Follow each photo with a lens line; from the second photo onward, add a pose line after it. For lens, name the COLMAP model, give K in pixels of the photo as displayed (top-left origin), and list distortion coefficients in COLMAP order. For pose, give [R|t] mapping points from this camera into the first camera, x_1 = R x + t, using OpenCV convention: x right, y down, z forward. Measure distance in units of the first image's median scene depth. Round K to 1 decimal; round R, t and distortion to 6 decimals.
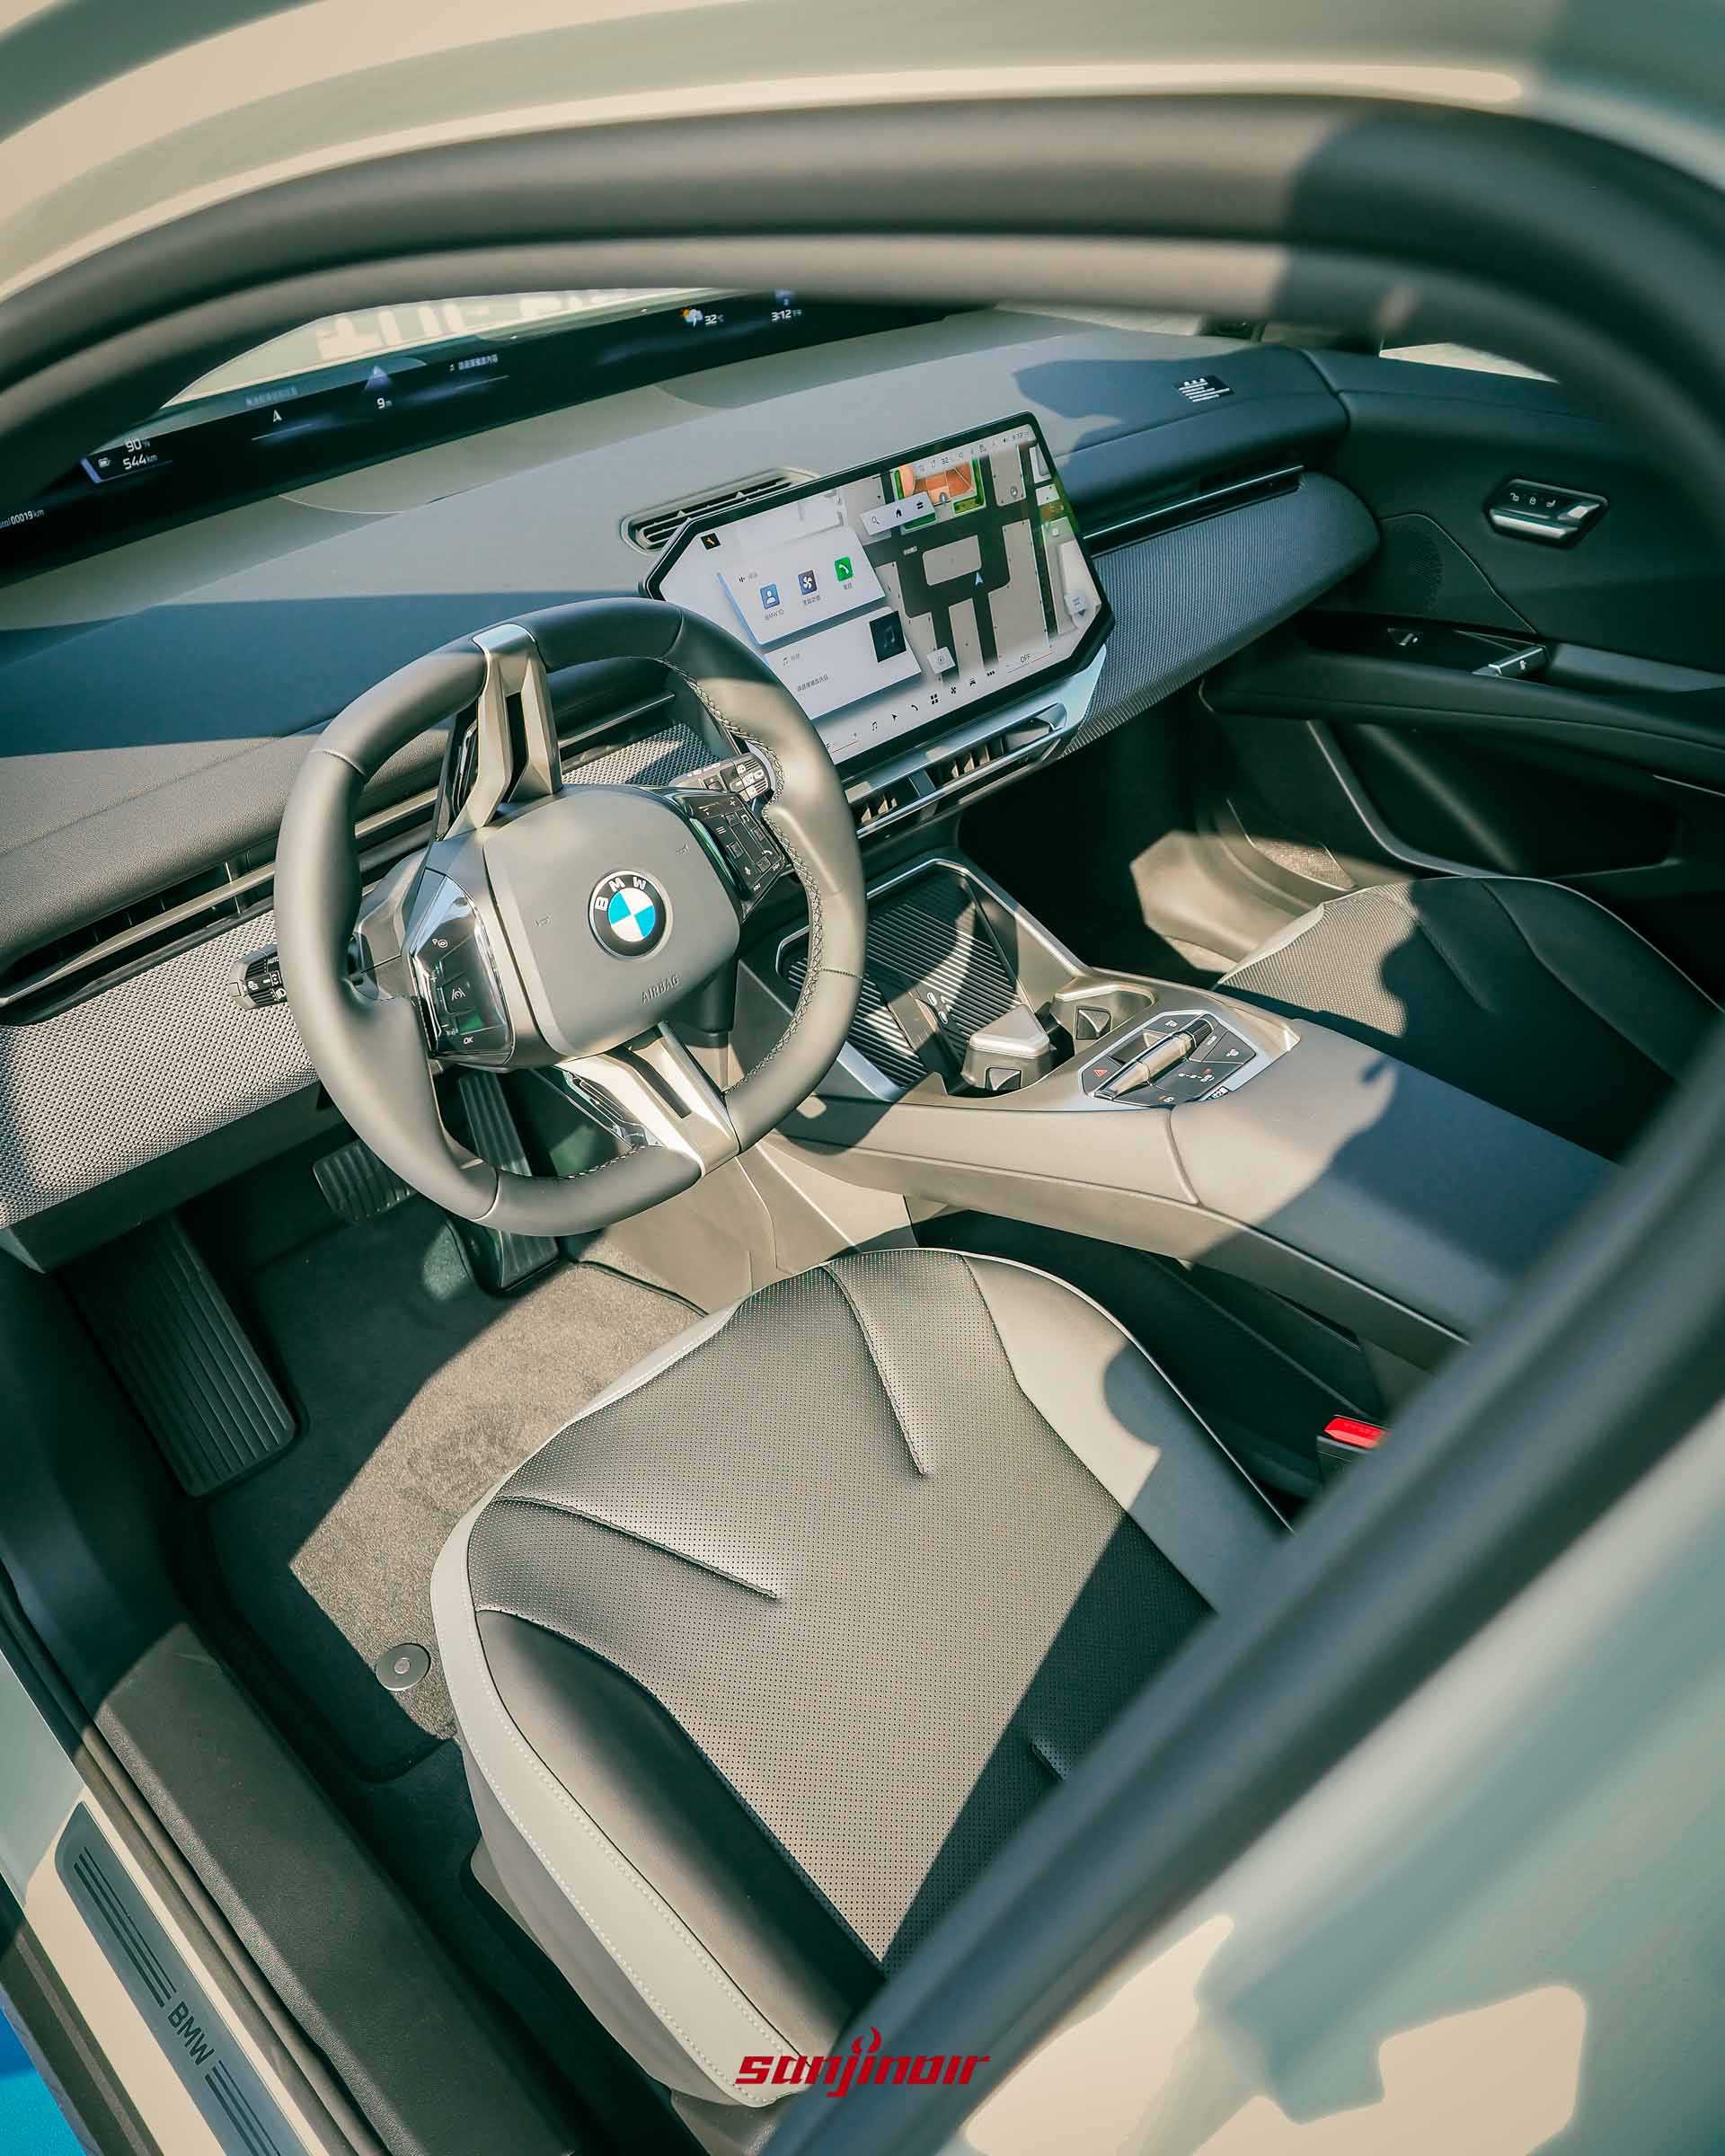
lens RADIAL K [[1791.8, 0, 862.5], [0, 1791.8, 1078.0], [0, 0, 1]] dist [-0.009399, -0.000766]
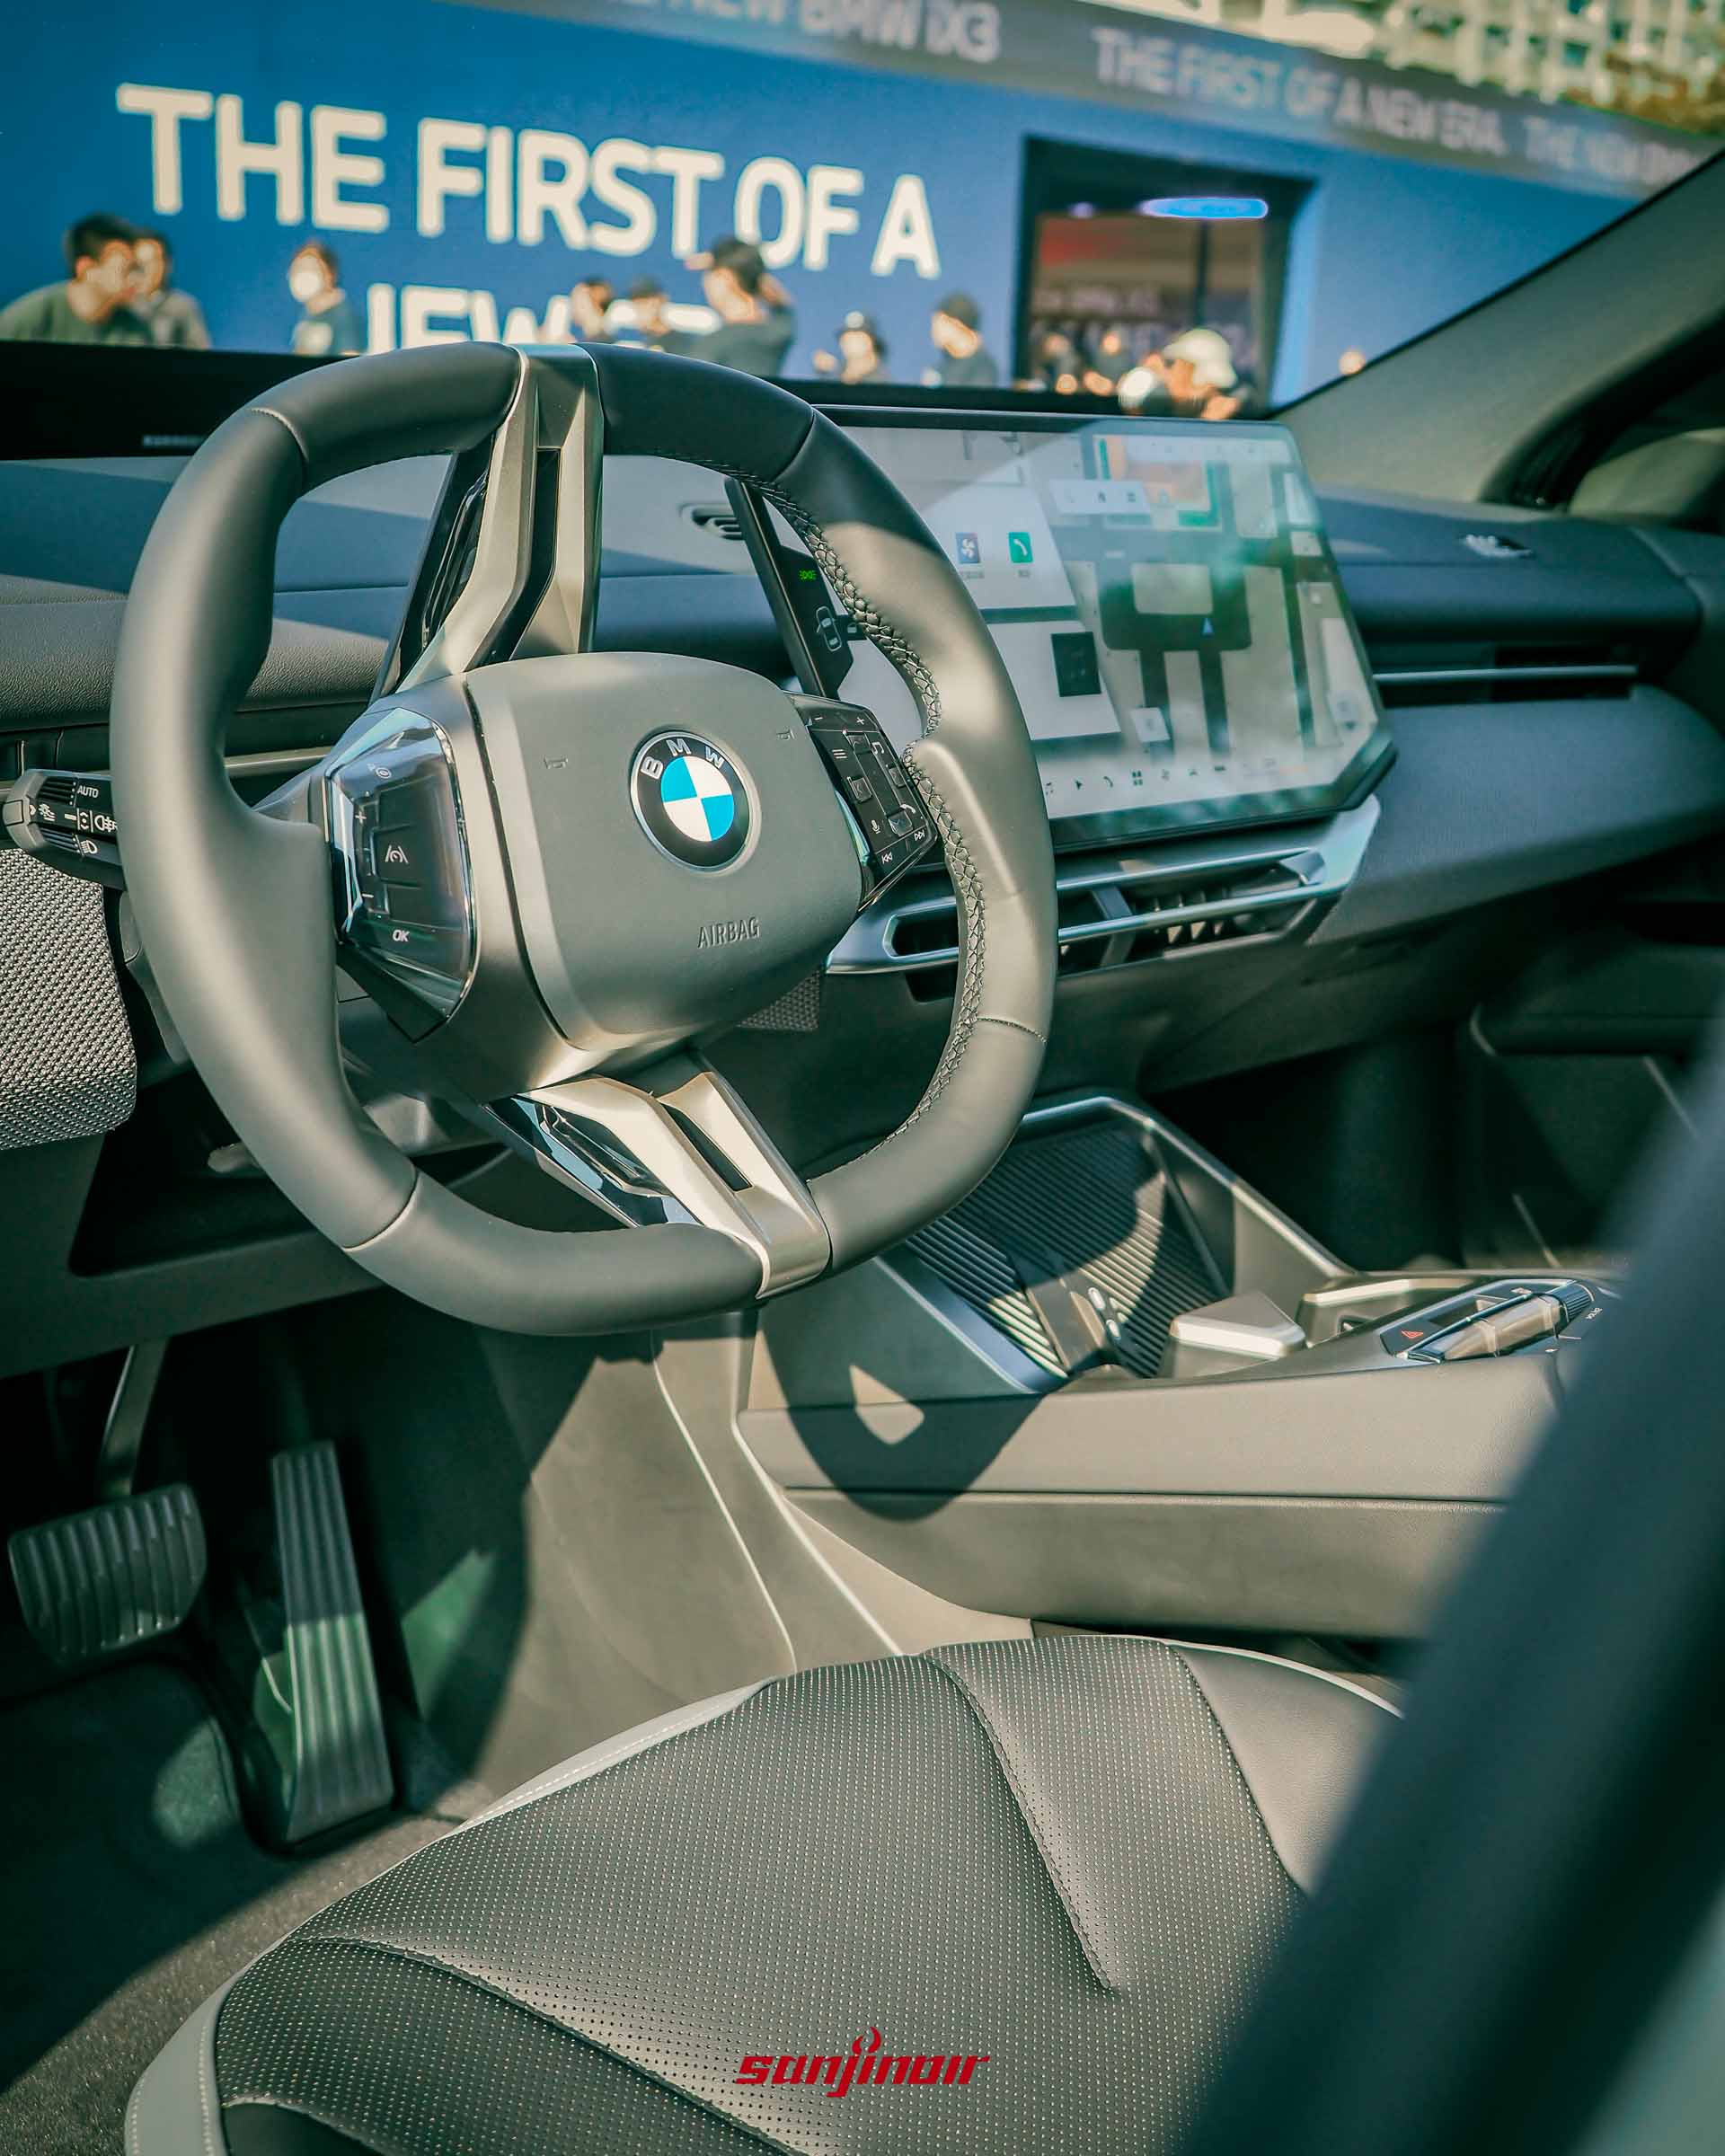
lens RADIAL K [[2529.2, 0, 823.0], [0, 2529.2, 1077.0], [0, 0, 1]] dist [0.033664, 0.015240]
pose [[0.997105, 0.075928, -0.004137, -0.061113], [-0.071114, 0.911857, -0.404302, 0.264321], [-0.026925, 0.403426, 0.914616, 0.211152]]
